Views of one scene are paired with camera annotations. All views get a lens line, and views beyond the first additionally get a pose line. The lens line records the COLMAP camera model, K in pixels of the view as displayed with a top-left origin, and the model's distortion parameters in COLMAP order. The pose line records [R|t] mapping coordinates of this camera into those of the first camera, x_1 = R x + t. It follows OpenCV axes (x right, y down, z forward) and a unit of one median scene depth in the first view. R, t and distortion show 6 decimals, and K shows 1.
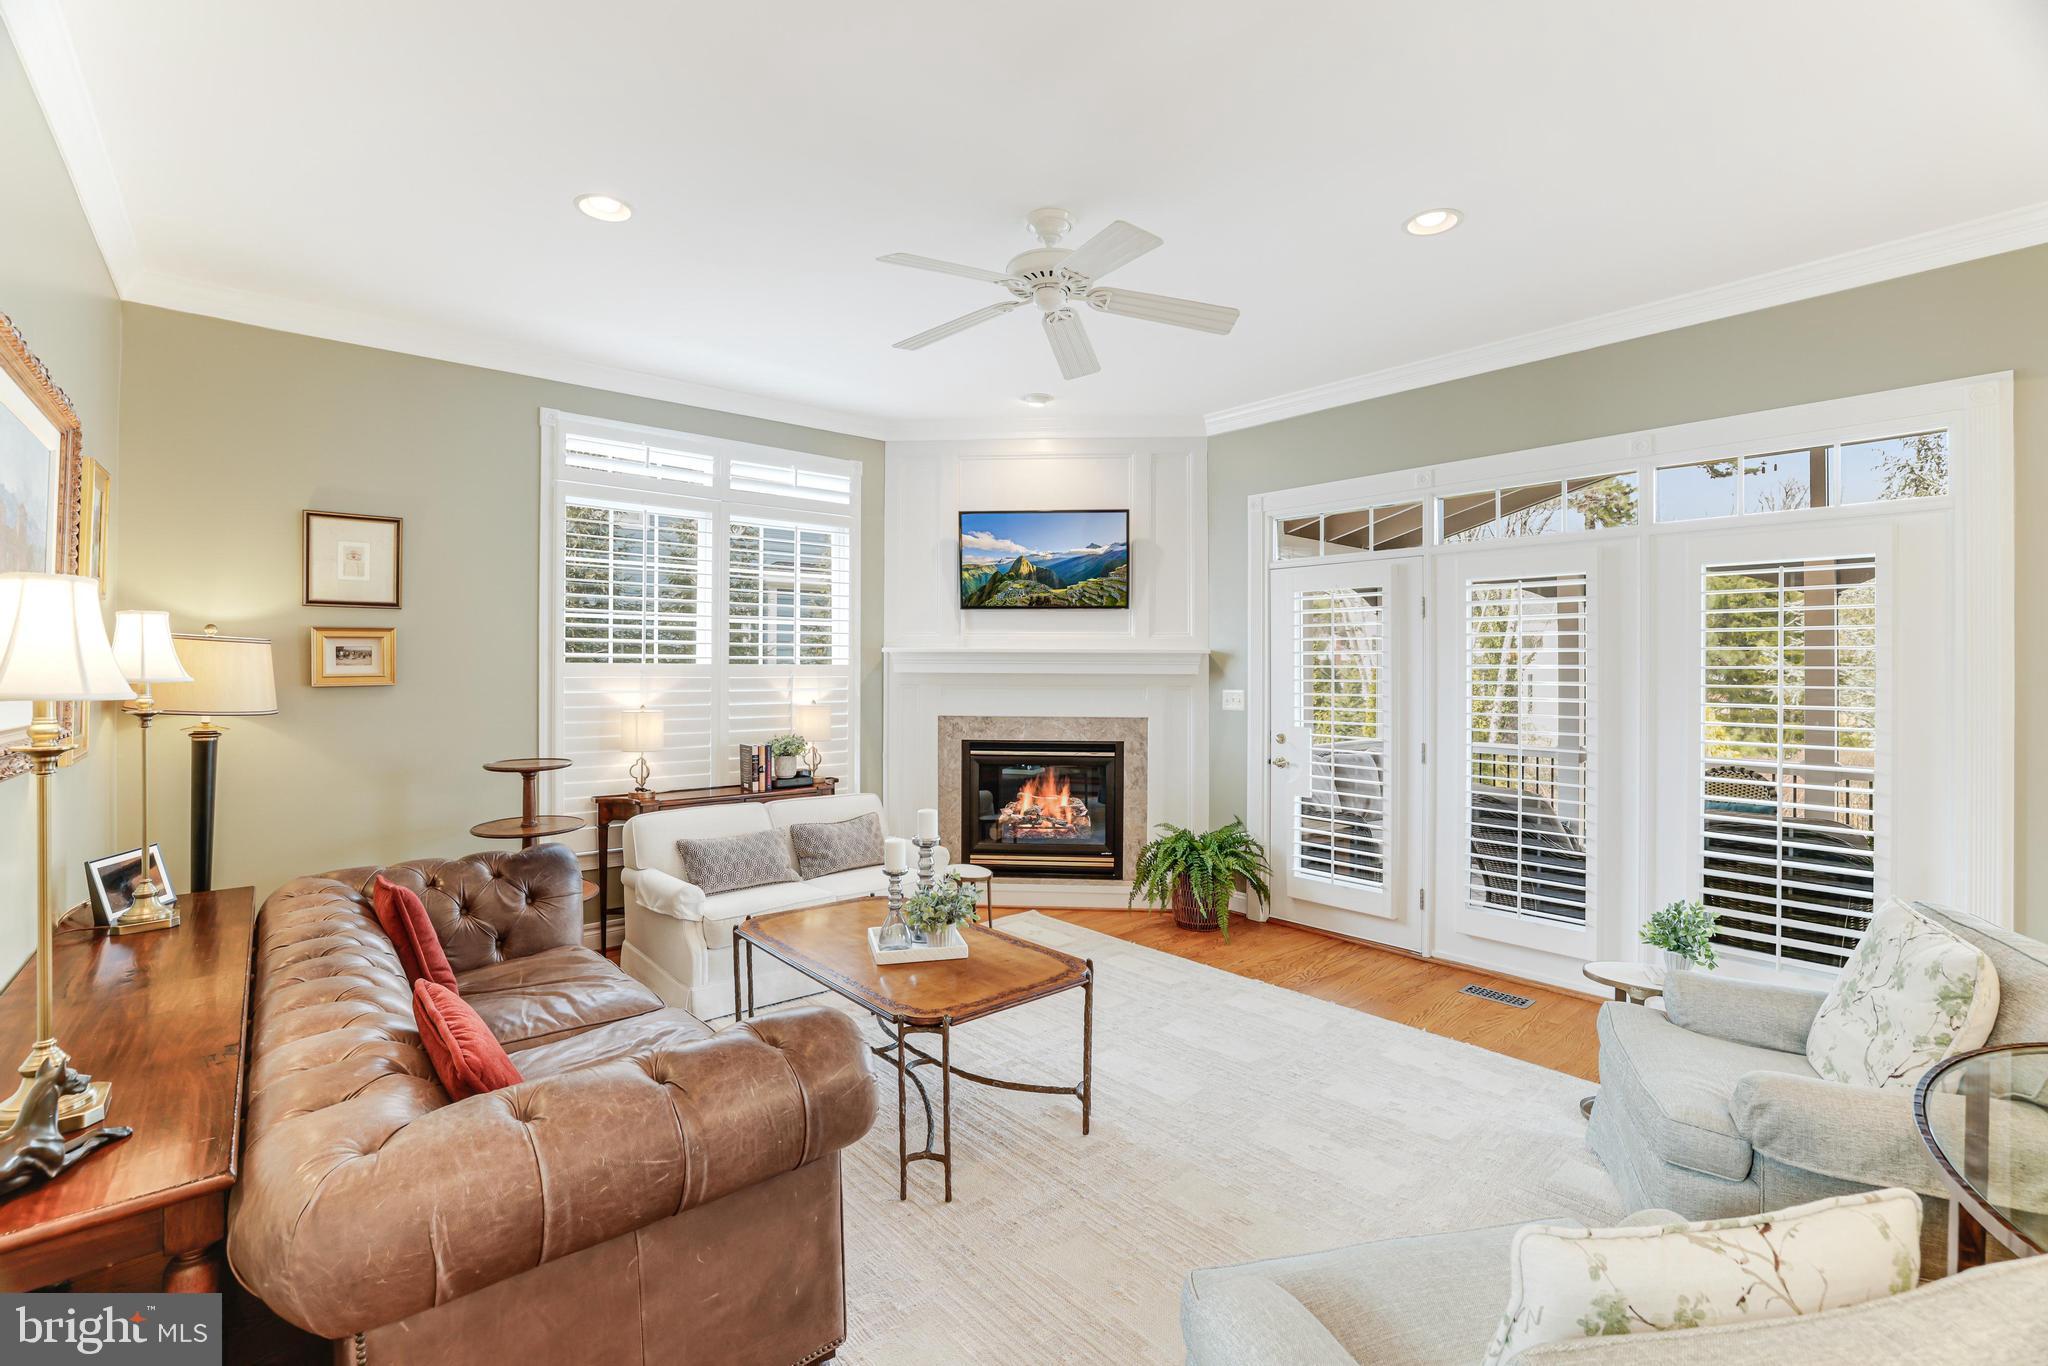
lens RADIAL K [[906.8, 0, 1009.6], [0, 906.8, 676.0], [0, 0, 1]] dist [-0.000564, -0.000337]
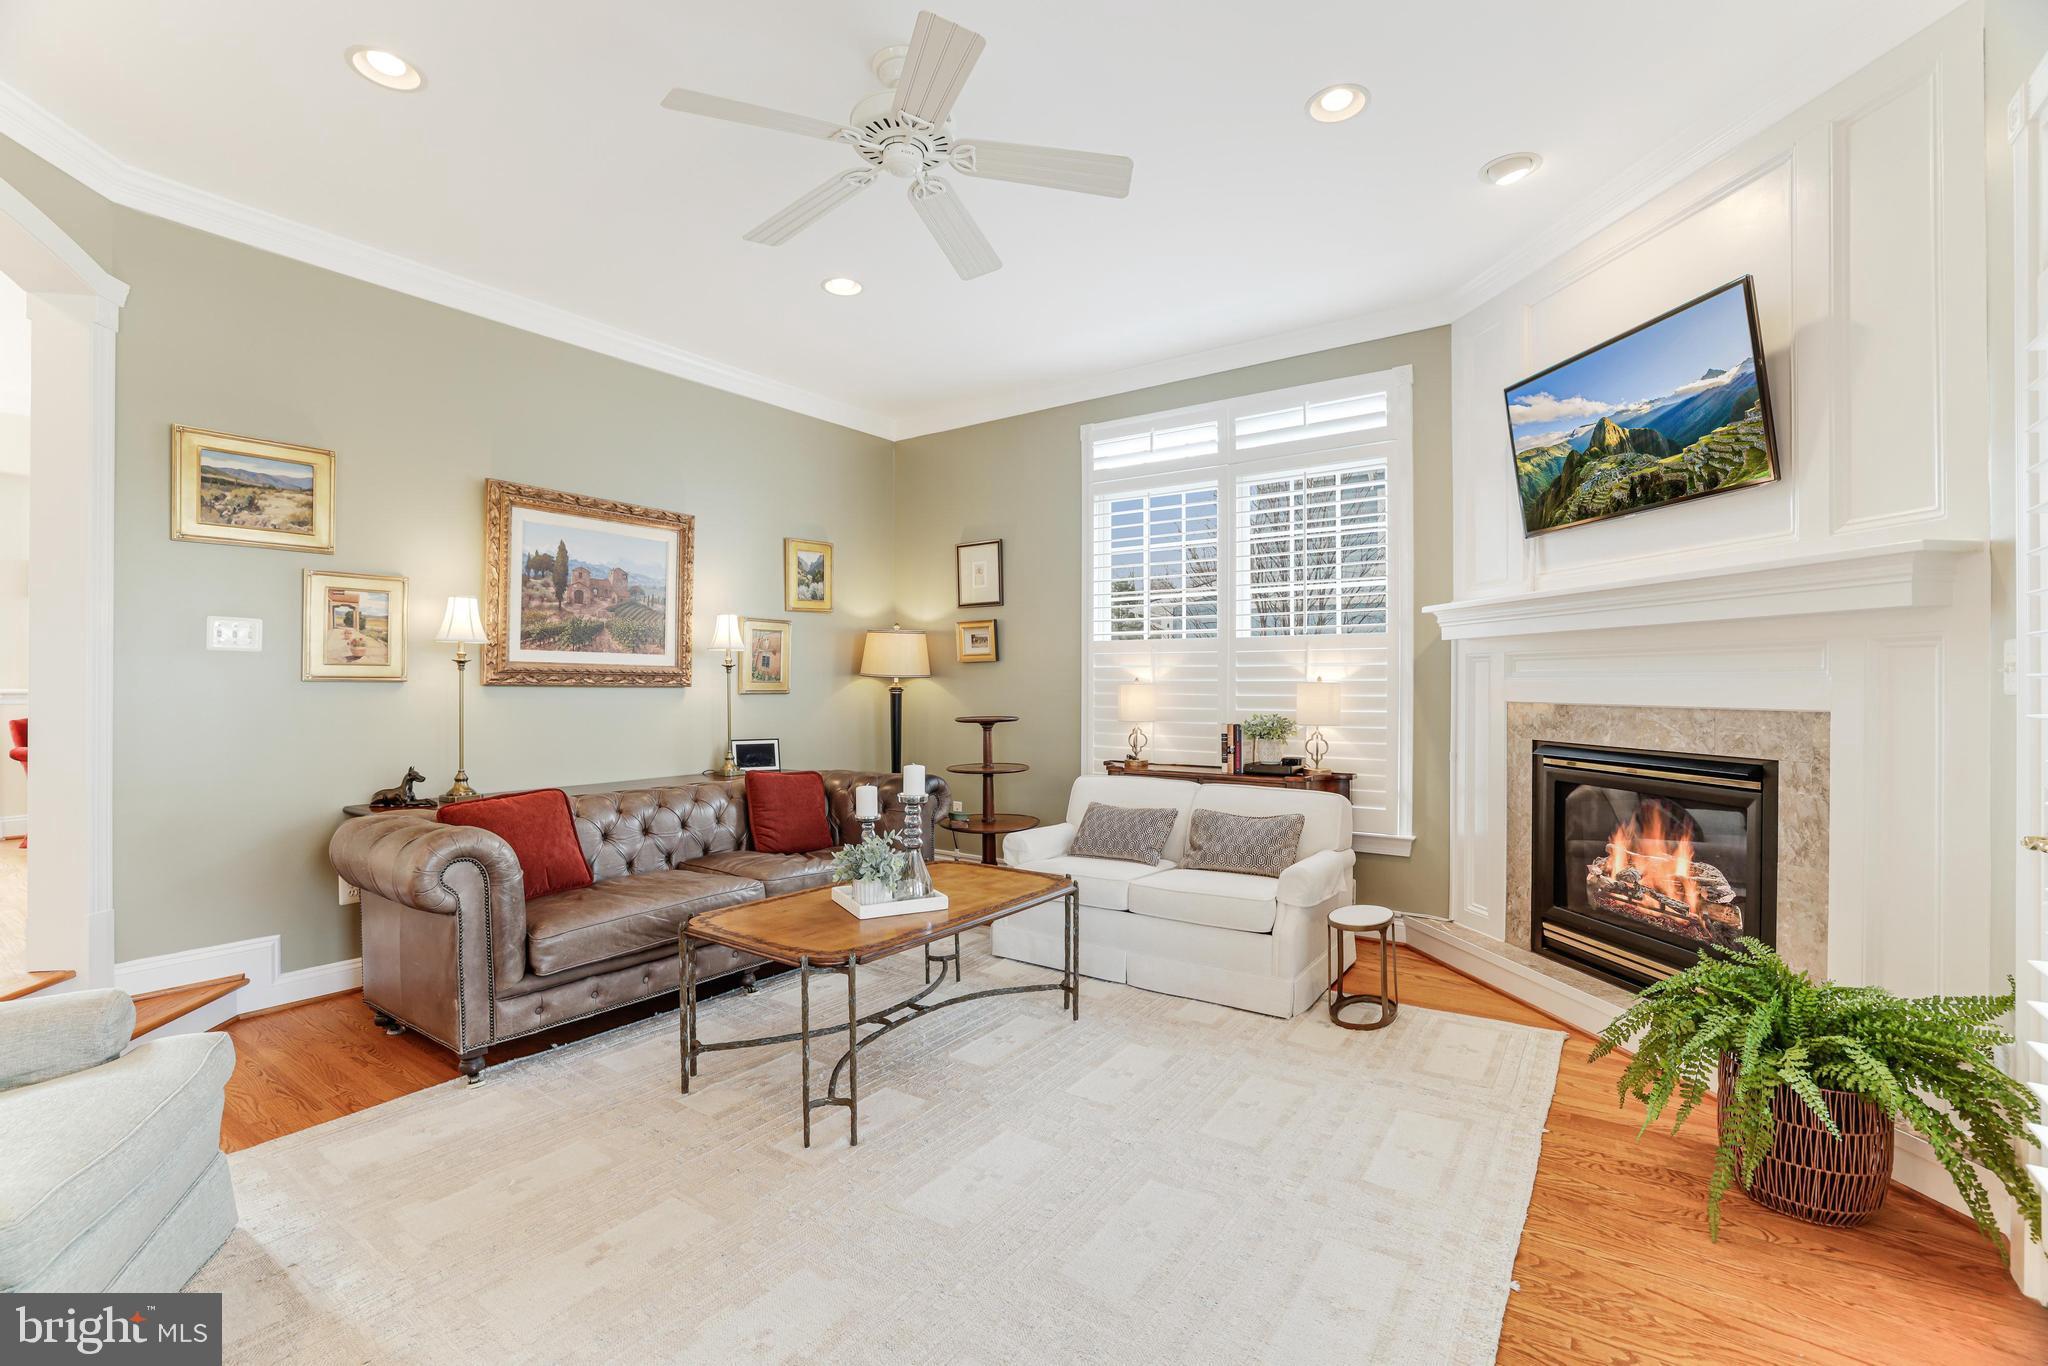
lens RADIAL K [[906.8, 0, 1009.6], [0, 906.8, 676.0], [0, 0, 1]] dist [-0.000564, -0.000337]
pose [[0.244604, -0.011633, -0.969553, 0.489277], [-0.009329, 0.999854, -0.014351, 0.038711], [0.969578, 0.012555, 0.244460, 0.497530]]
